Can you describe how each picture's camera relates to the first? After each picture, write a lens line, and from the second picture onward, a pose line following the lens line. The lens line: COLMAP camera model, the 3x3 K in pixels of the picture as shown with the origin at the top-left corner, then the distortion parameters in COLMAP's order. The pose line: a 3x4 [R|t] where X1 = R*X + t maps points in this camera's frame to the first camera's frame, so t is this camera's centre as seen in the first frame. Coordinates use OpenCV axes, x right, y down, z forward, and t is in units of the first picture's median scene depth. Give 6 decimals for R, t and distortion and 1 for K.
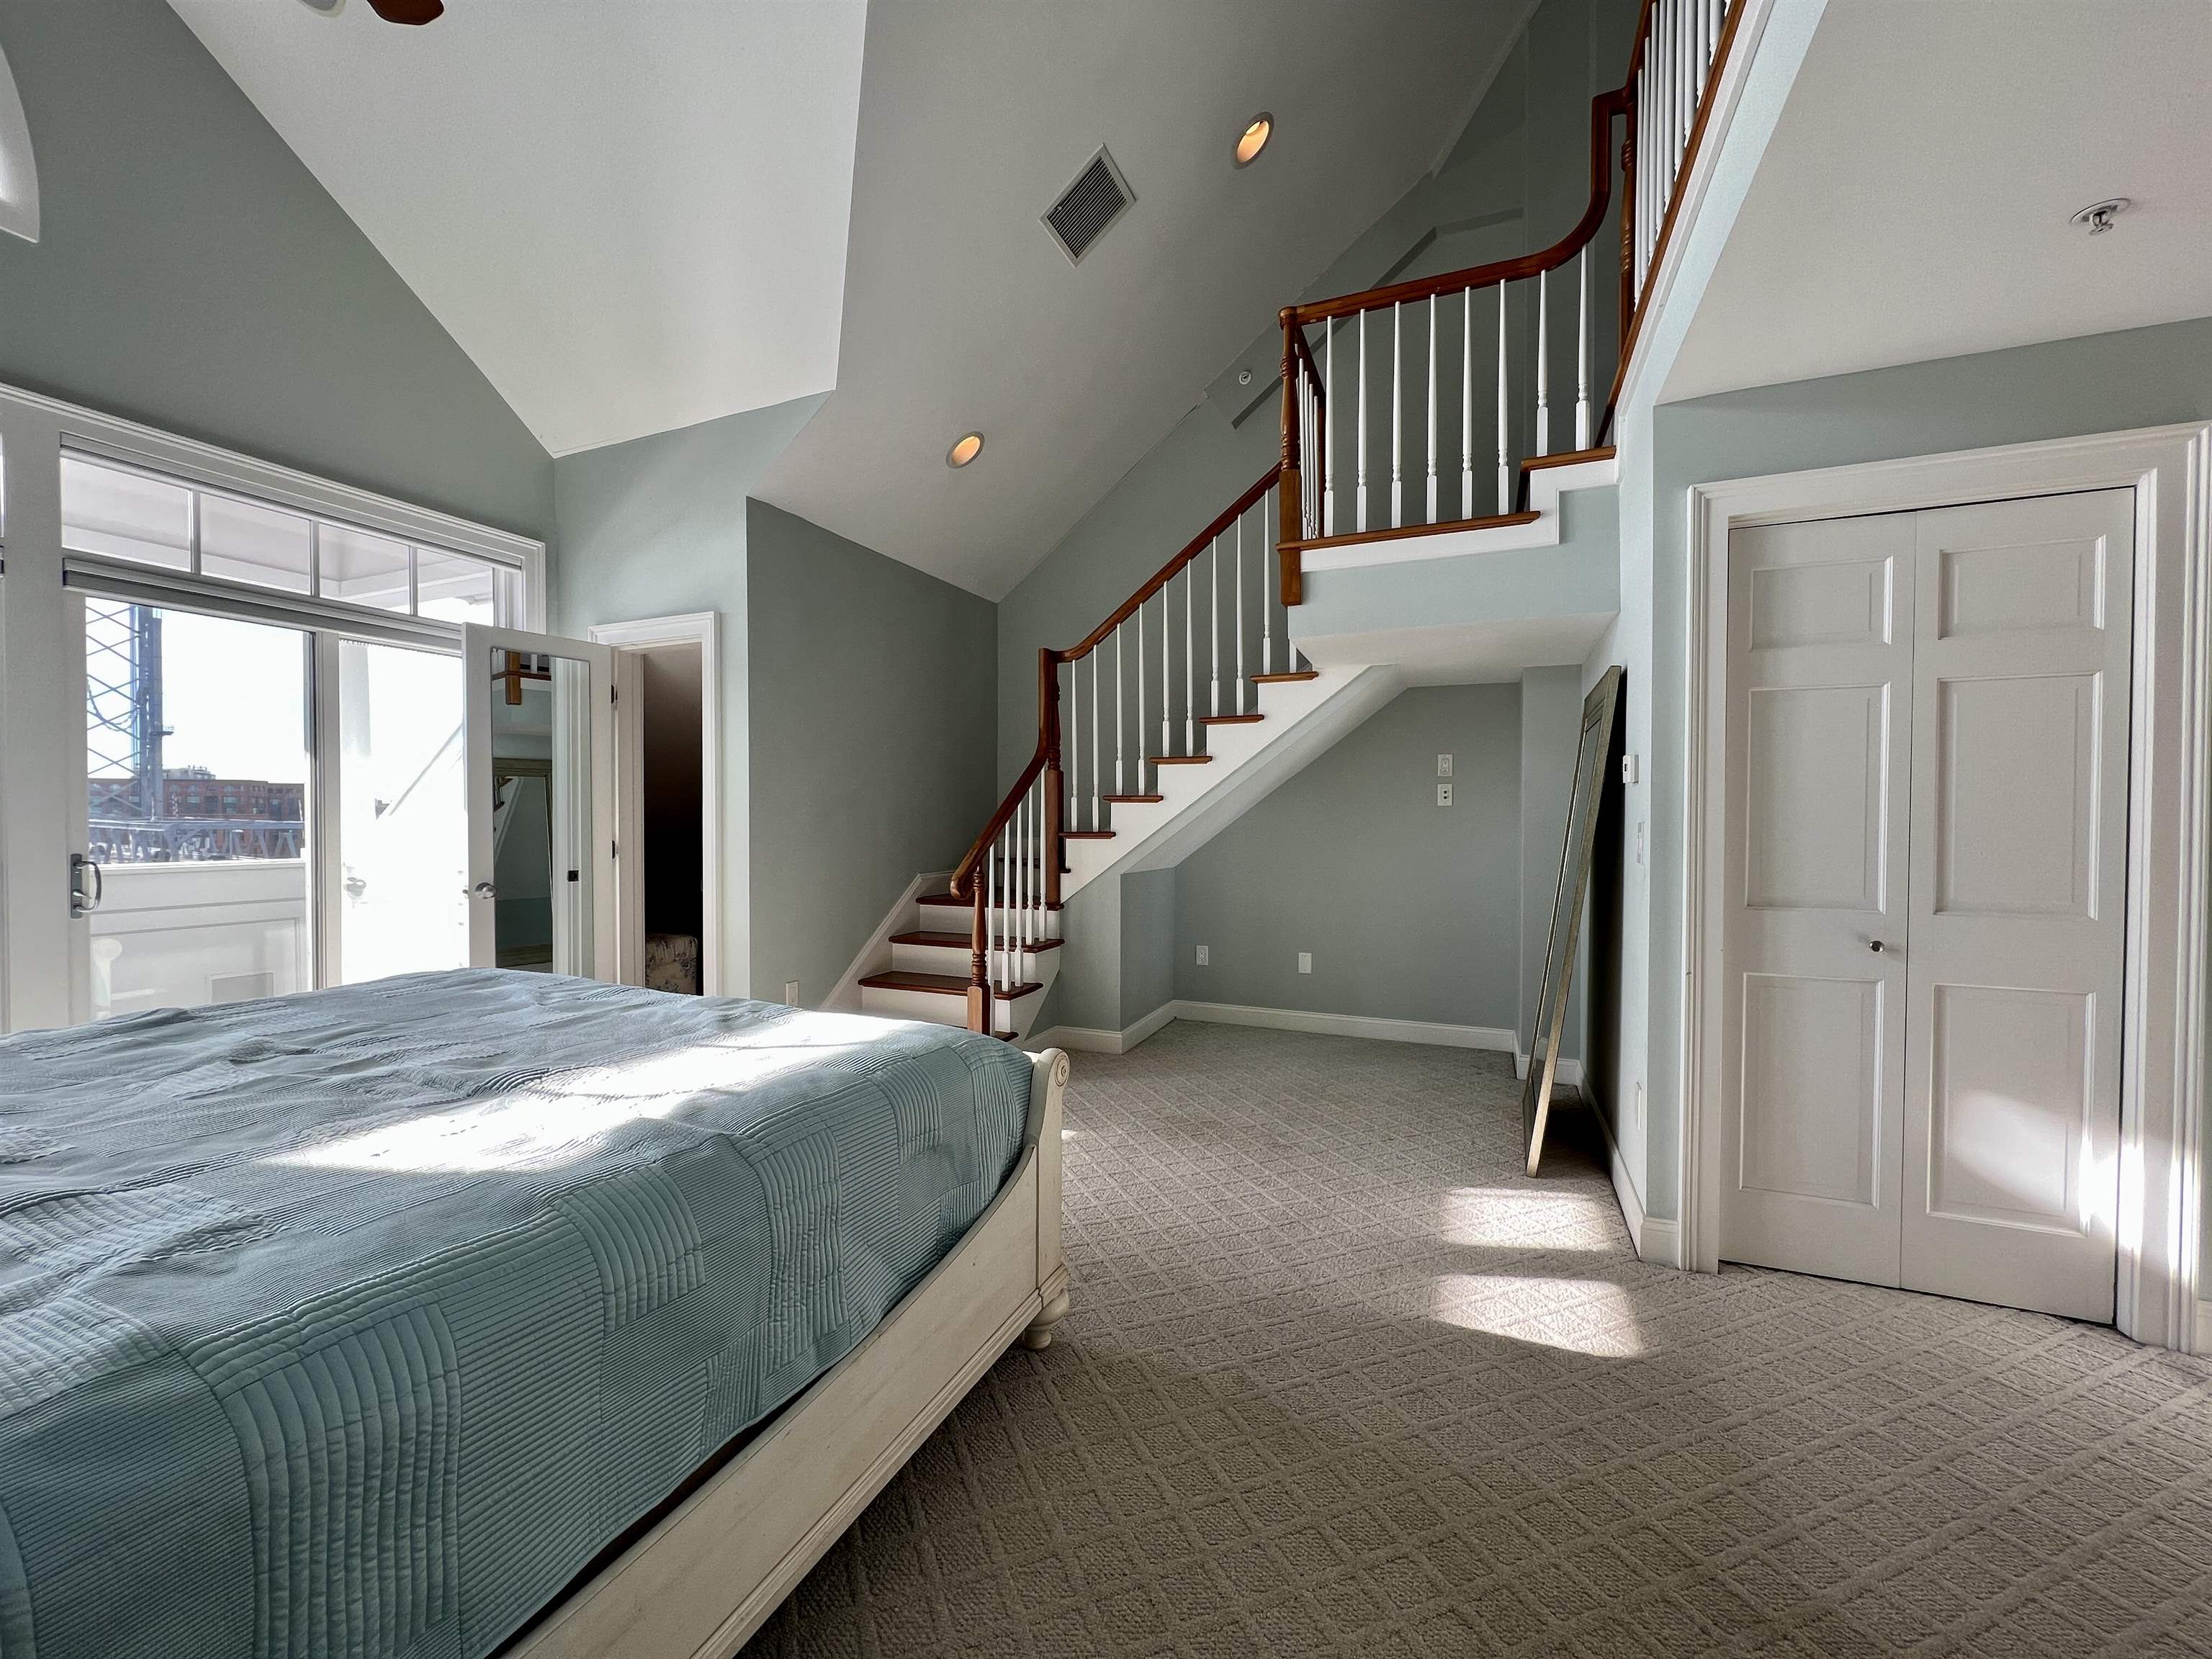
lens RADIAL K [[881.6, 0, 1102.9], [0, 881.6, 829.9], [0, 0, 1]] dist [0.000110, 0.000043]
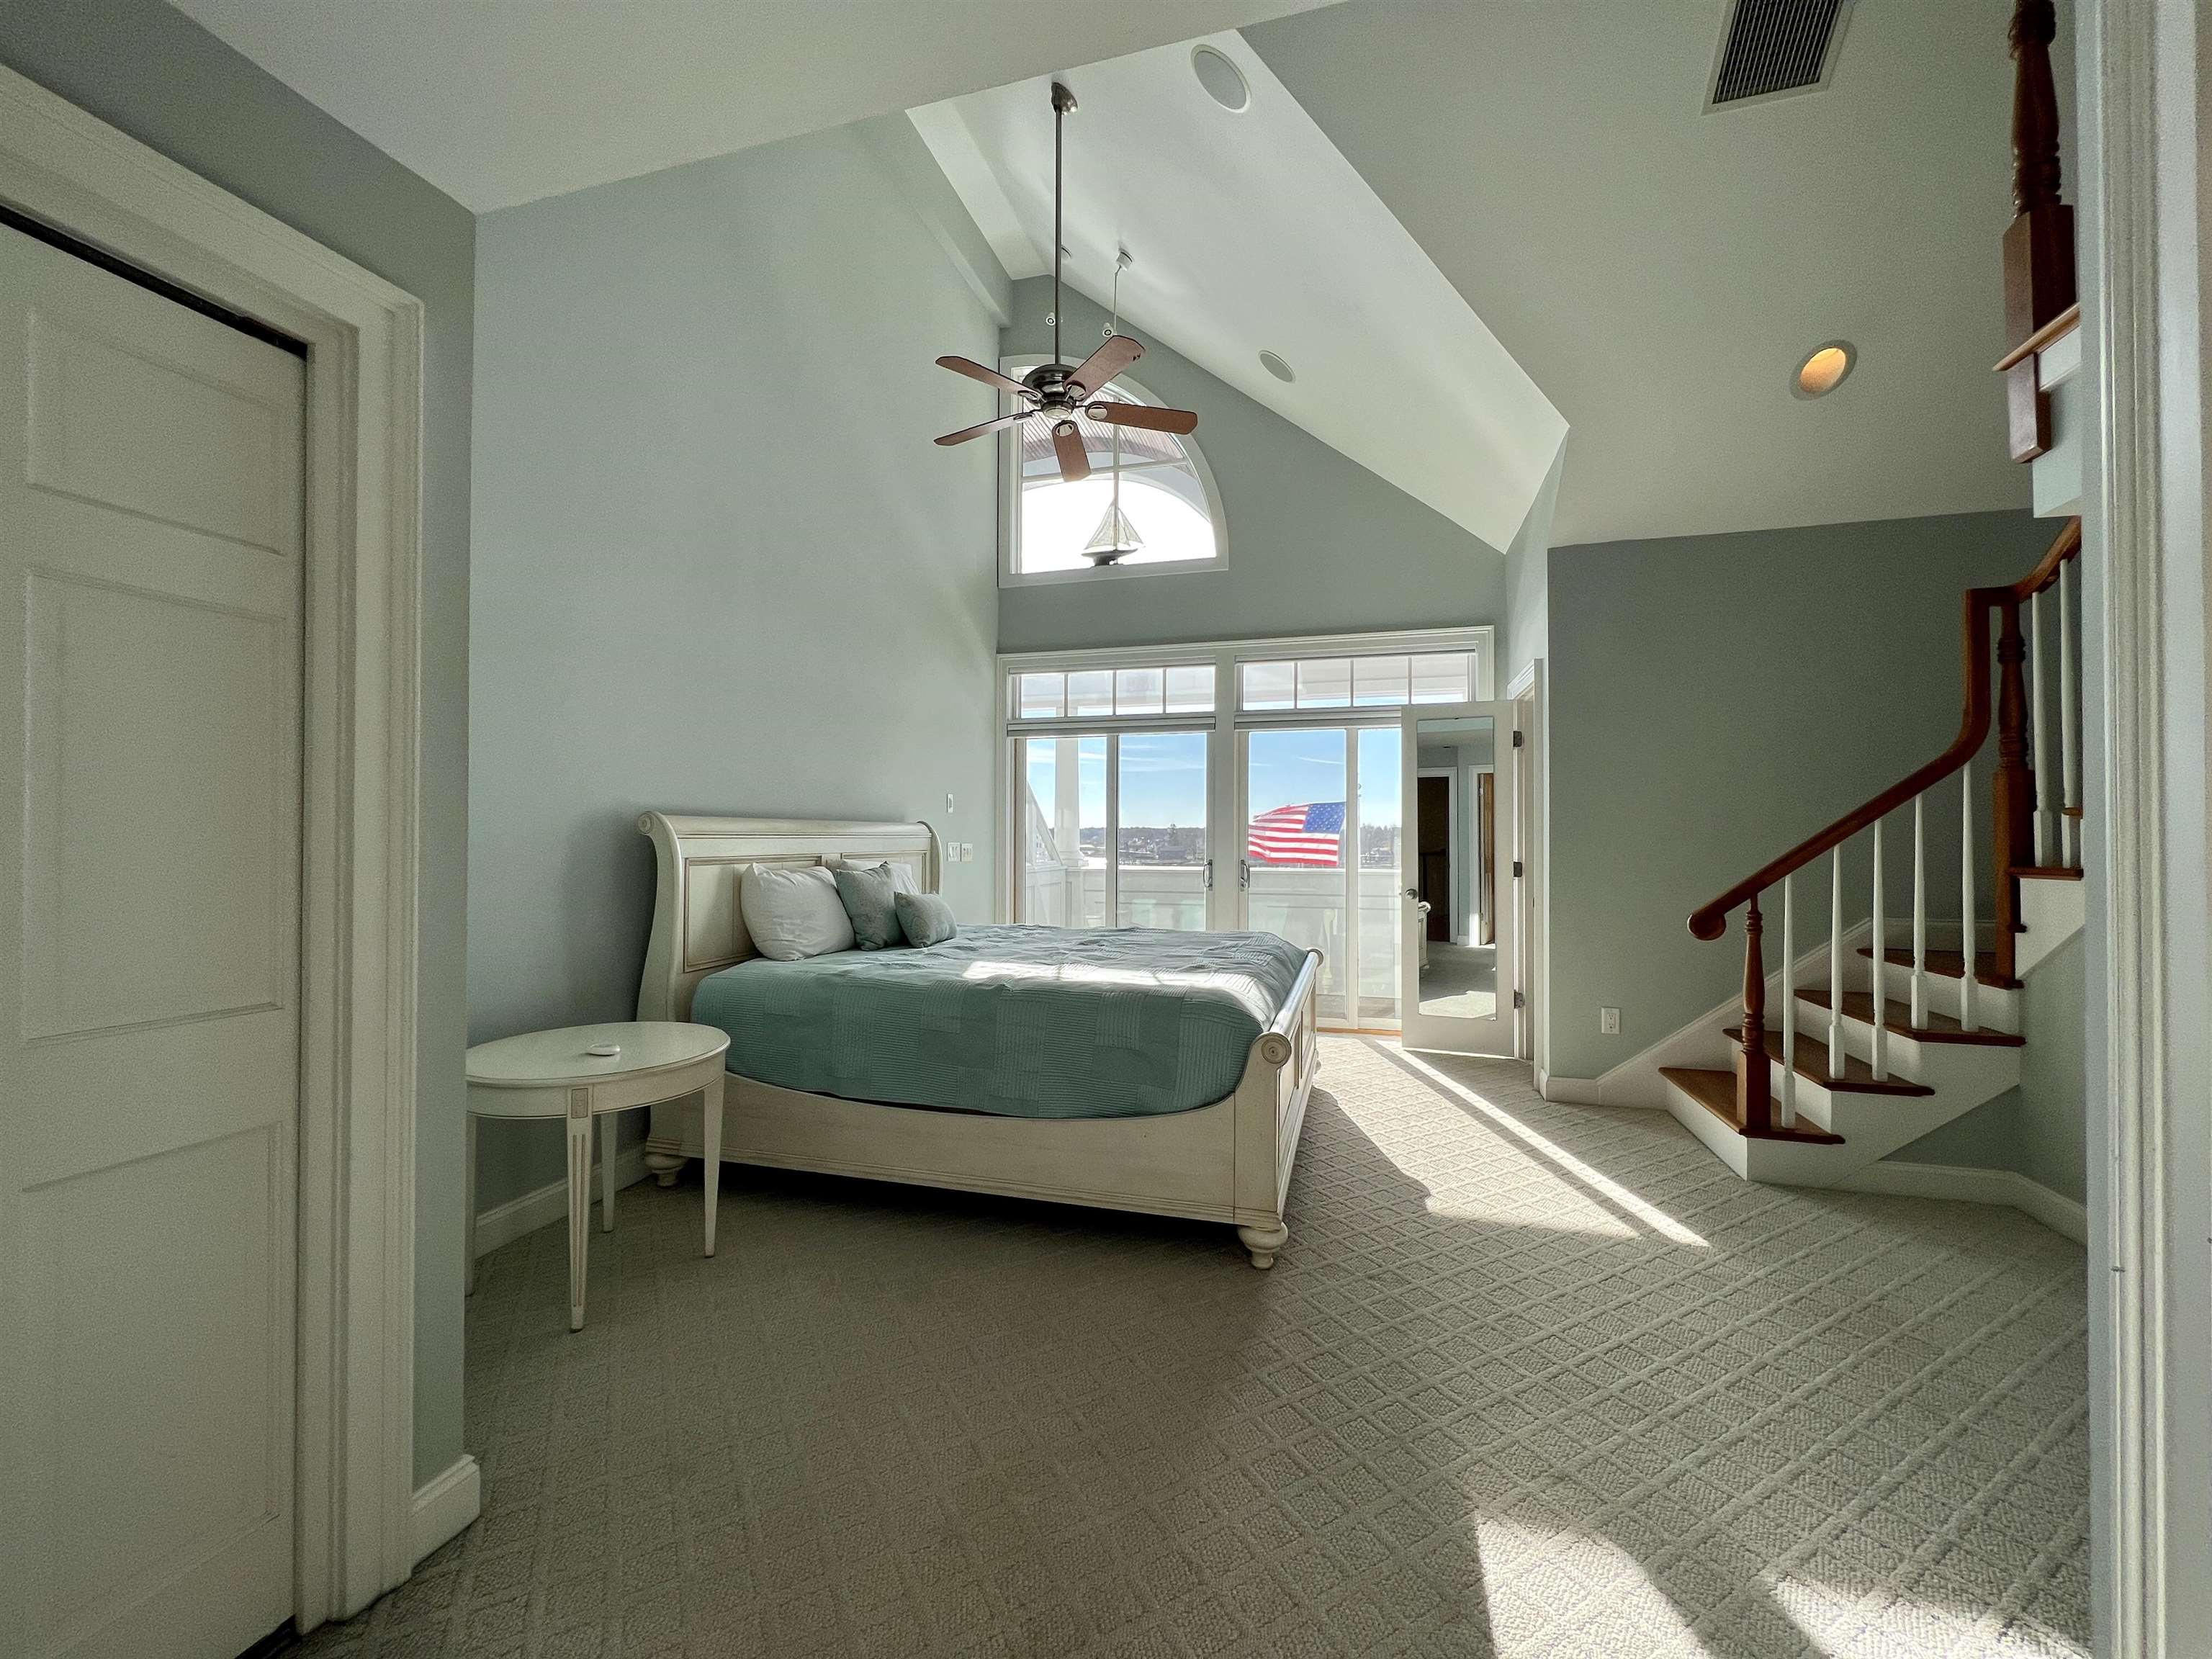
lens RADIAL K [[882.3, 0, 1104.2], [0, 882.3, 830.2], [0, 0, 1]] dist [-0.001755, 0.000052]
pose [[0.122415, -0.011652, -0.992411, 0.593598], [-0.014673, 0.999801, -0.013549, -0.006621], [0.992371, 0.016220, 0.122219, 0.319017]]
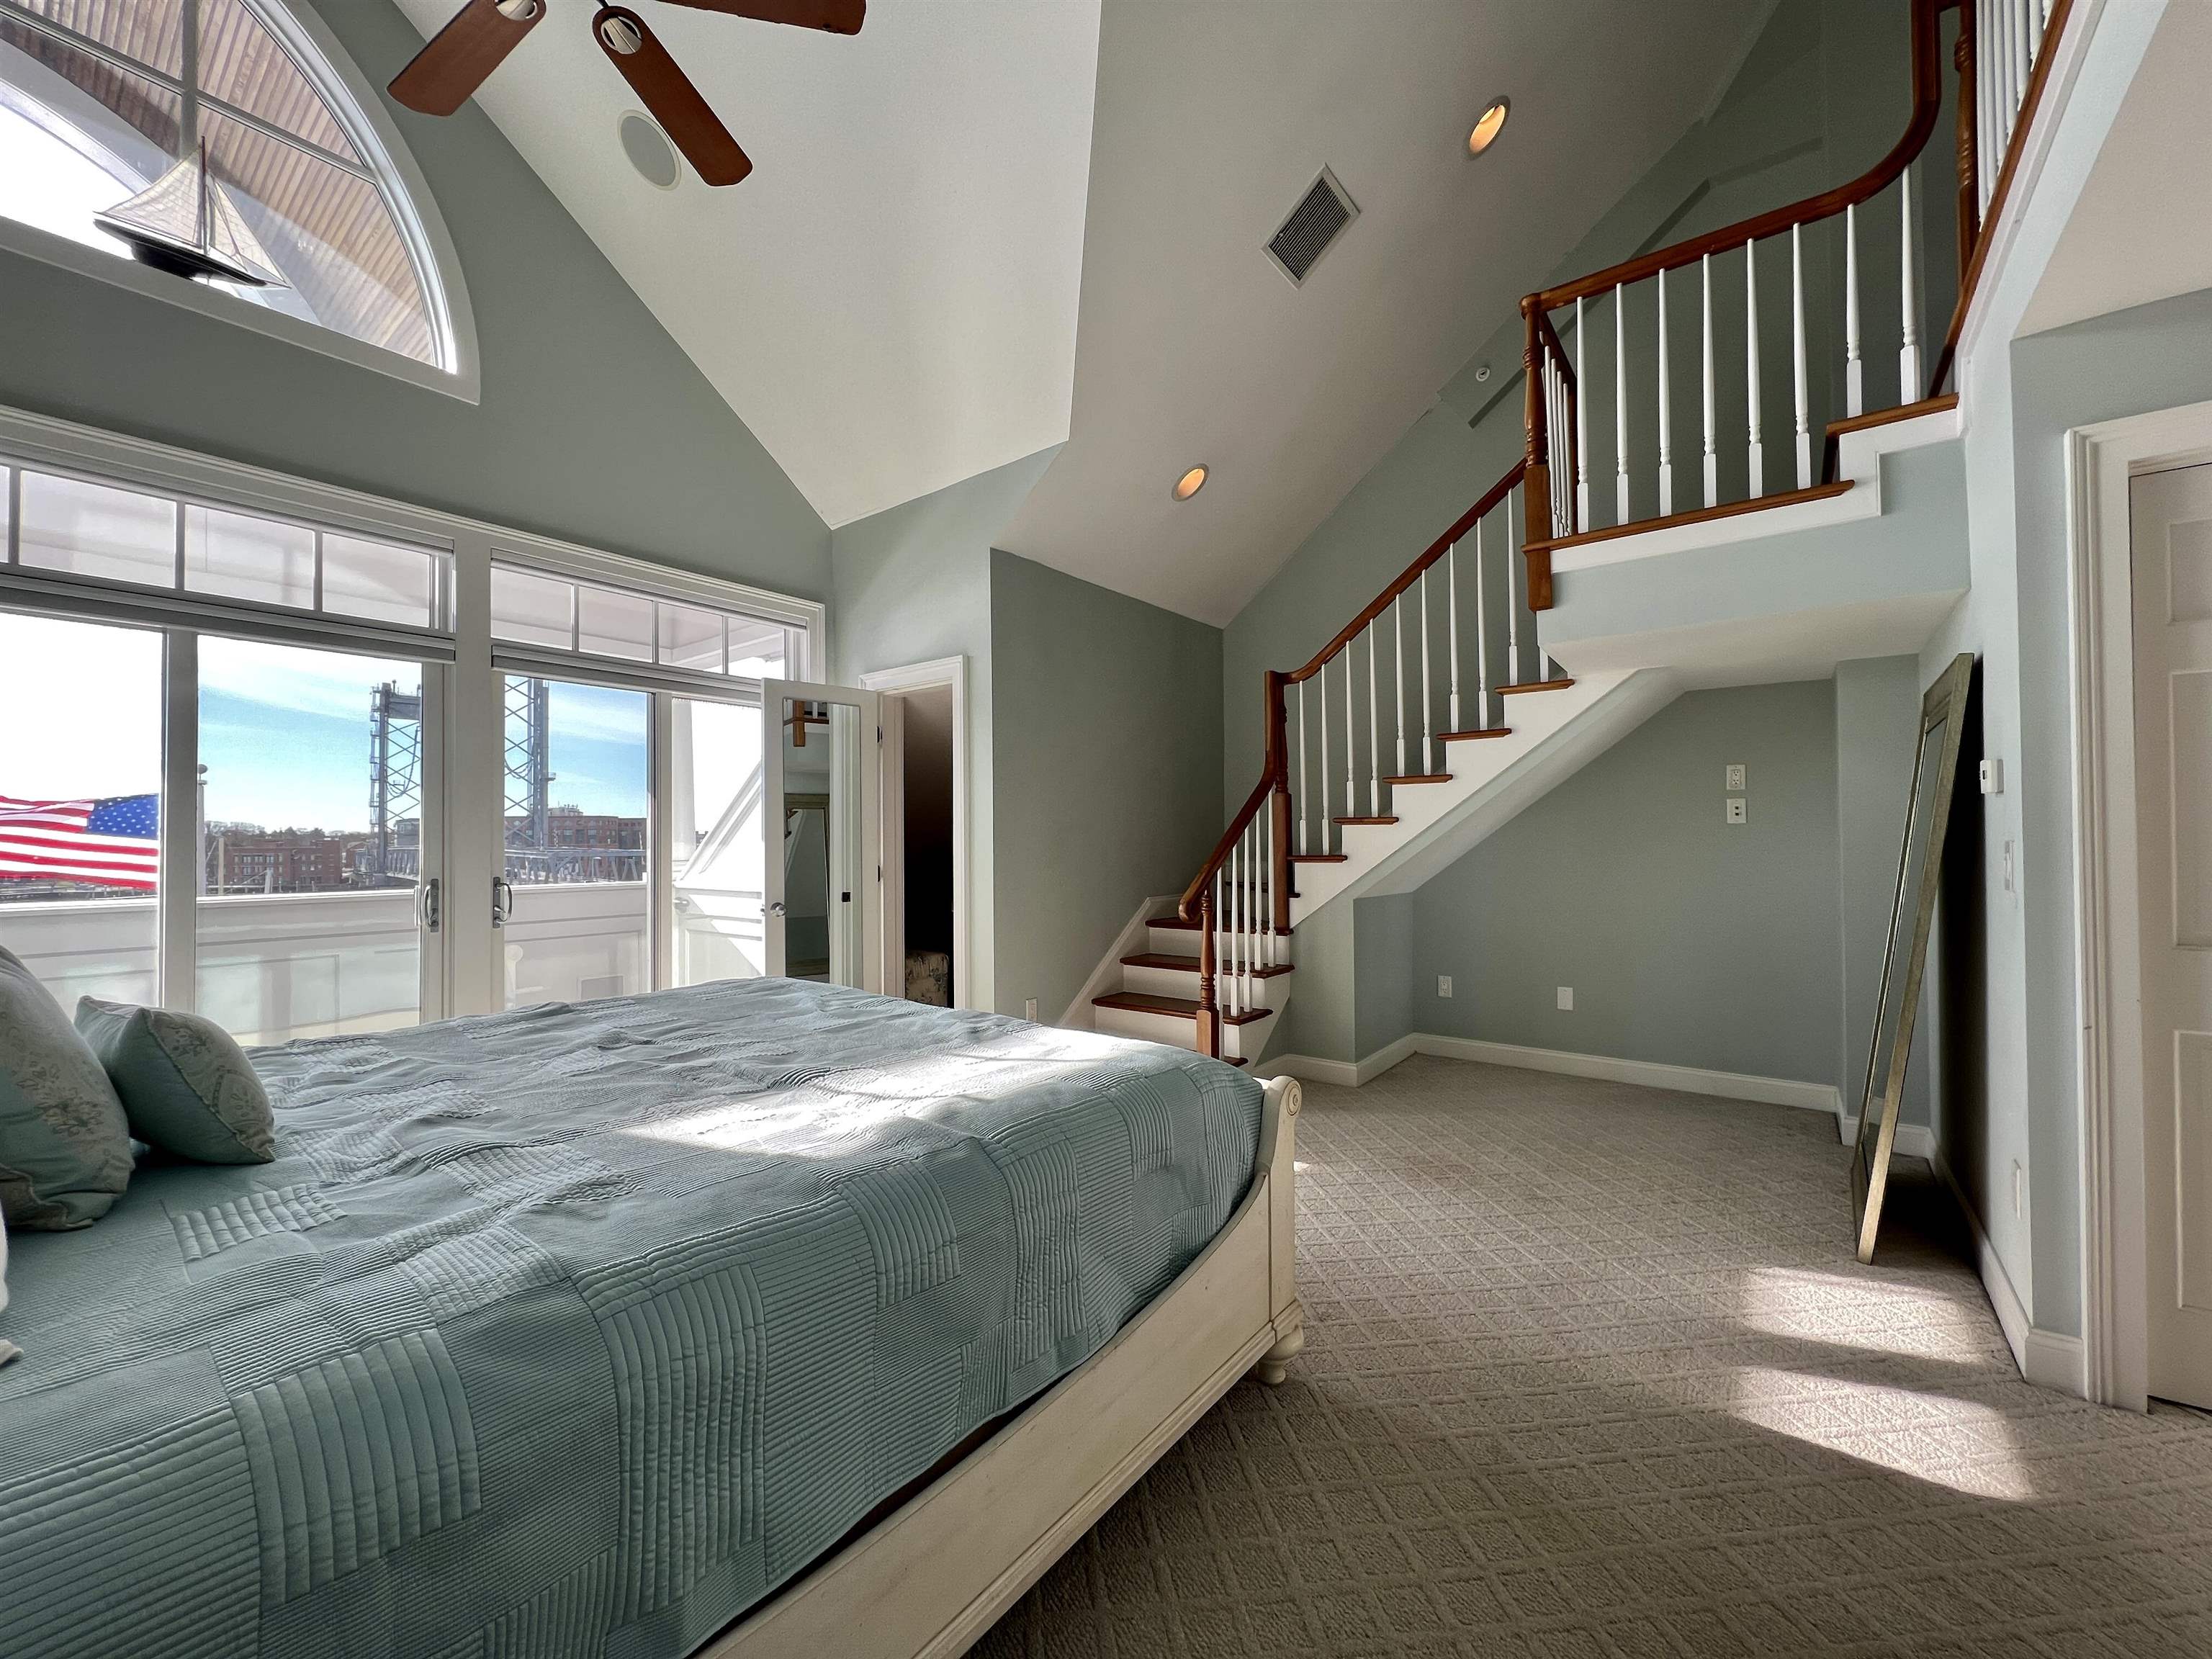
lens RADIAL K [[882.3, 0, 1104.2], [0, 882.3, 830.2], [0, 0, 1]] dist [-0.001755, 0.000052]
pose [[0.967817, -0.012169, -0.251361, -0.000039], [0.005531, 0.999618, -0.027096, -0.000558], [0.251594, 0.024834, 0.967514, -0.005532]]
